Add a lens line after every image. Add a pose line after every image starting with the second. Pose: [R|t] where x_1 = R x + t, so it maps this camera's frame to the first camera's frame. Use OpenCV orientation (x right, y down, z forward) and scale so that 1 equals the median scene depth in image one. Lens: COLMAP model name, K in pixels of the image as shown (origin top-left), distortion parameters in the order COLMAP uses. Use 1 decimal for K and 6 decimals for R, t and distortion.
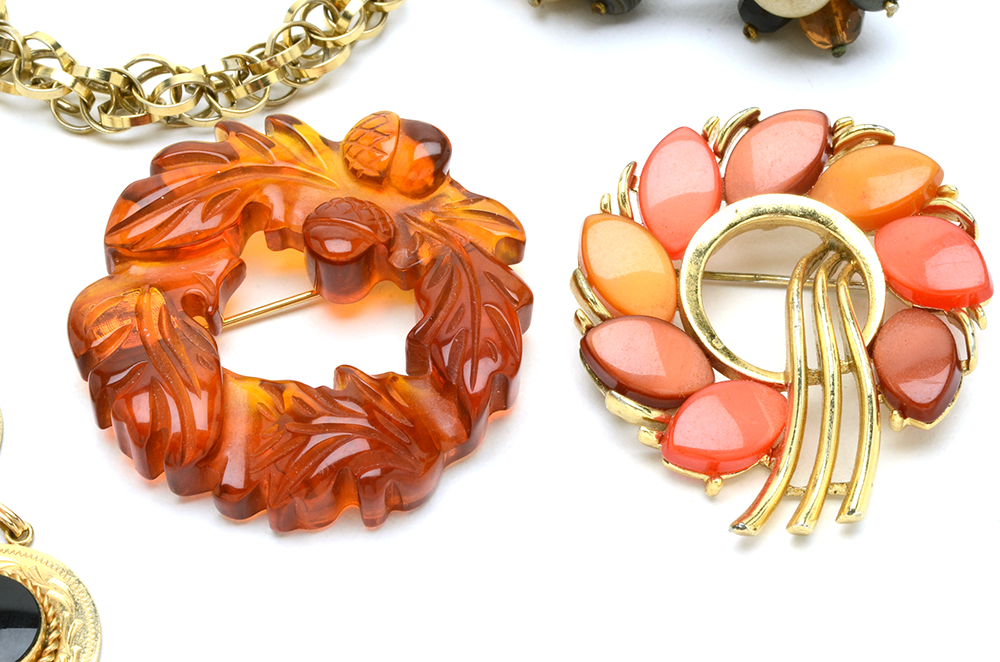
lens RADIAL K [[2621.4, 0, 503.9], [0, 2621.4, 329.6], [0, 0, 1]] dist [0.054993, 0.000000]
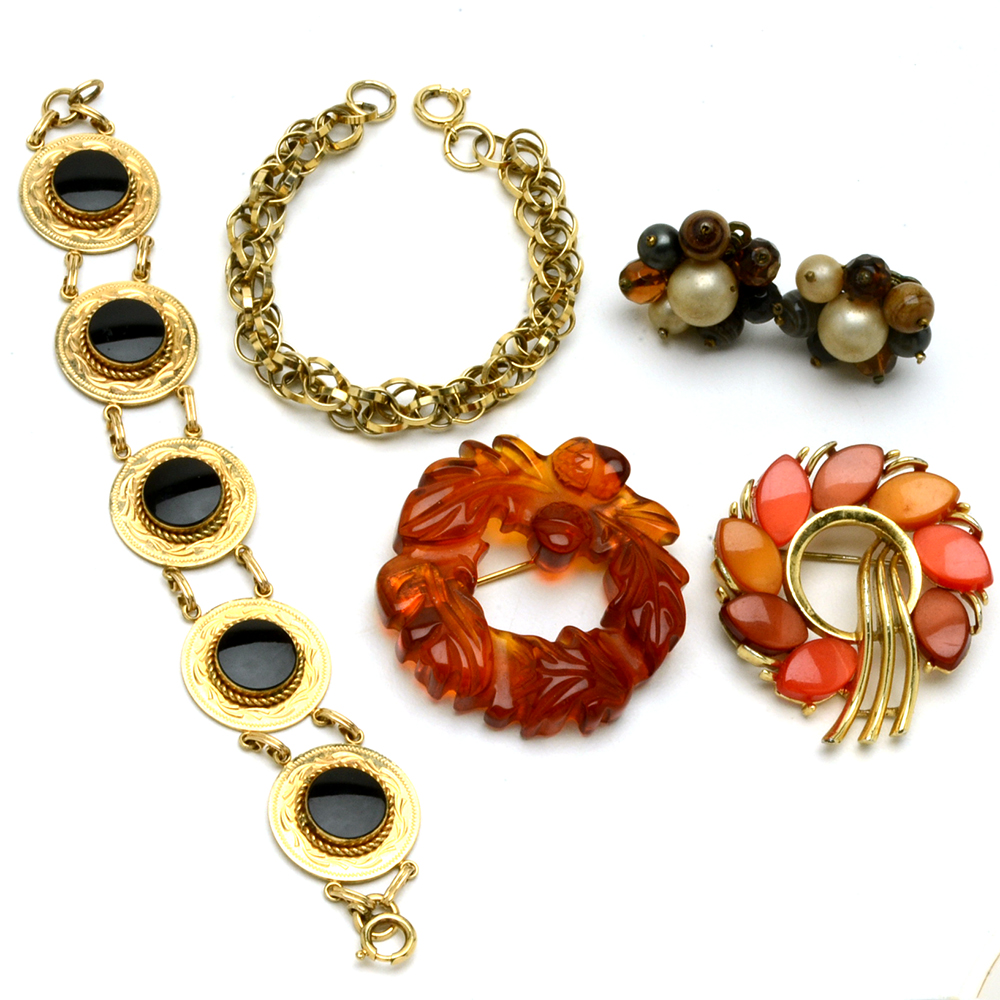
lens RADIAL K [[3203.4, 0, 498.0], [0, 3203.4, 499.9], [0, 0, 1]] dist [0.124006, 0.000000]
pose [[0.993756, 0.021258, 0.109533, -0.291009], [-0.032858, 0.993906, 0.105216, -0.239150], [-0.106629, -0.108158, 0.988399, -0.764471]]
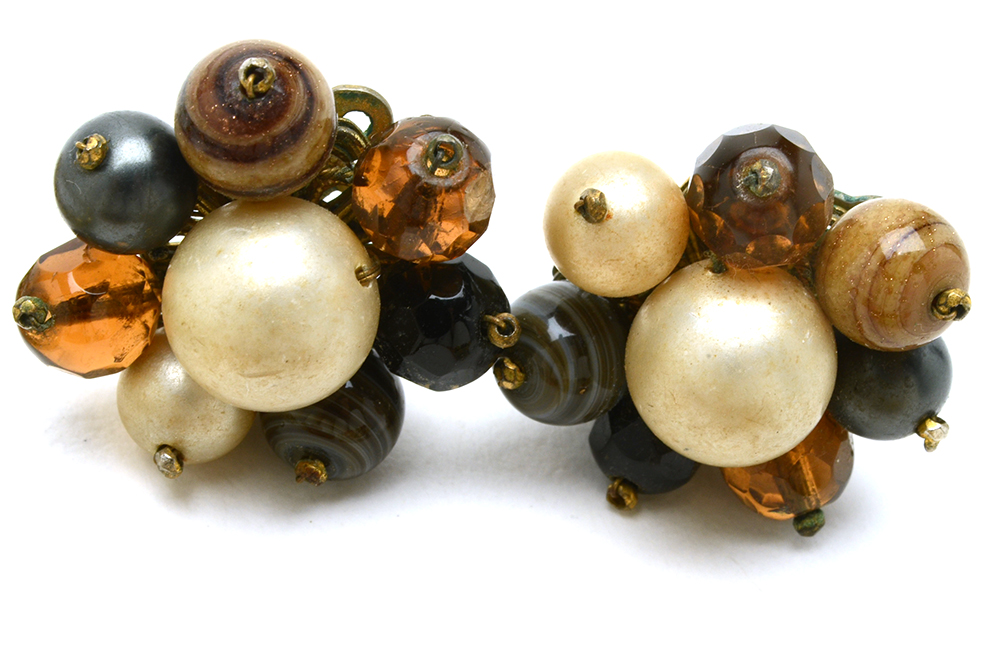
lens RADIAL K [[2621.4, 0, 502.6], [0, 2621.4, 329.3], [0, 0, 1]] dist [0.054993, 0.000000]
pose [[0.962481, -0.061165, 0.264365, -0.059935], [0.095508, 0.988282, -0.119066, -0.098130], [-0.253984, 0.139848, 0.957045, 0.597178]]
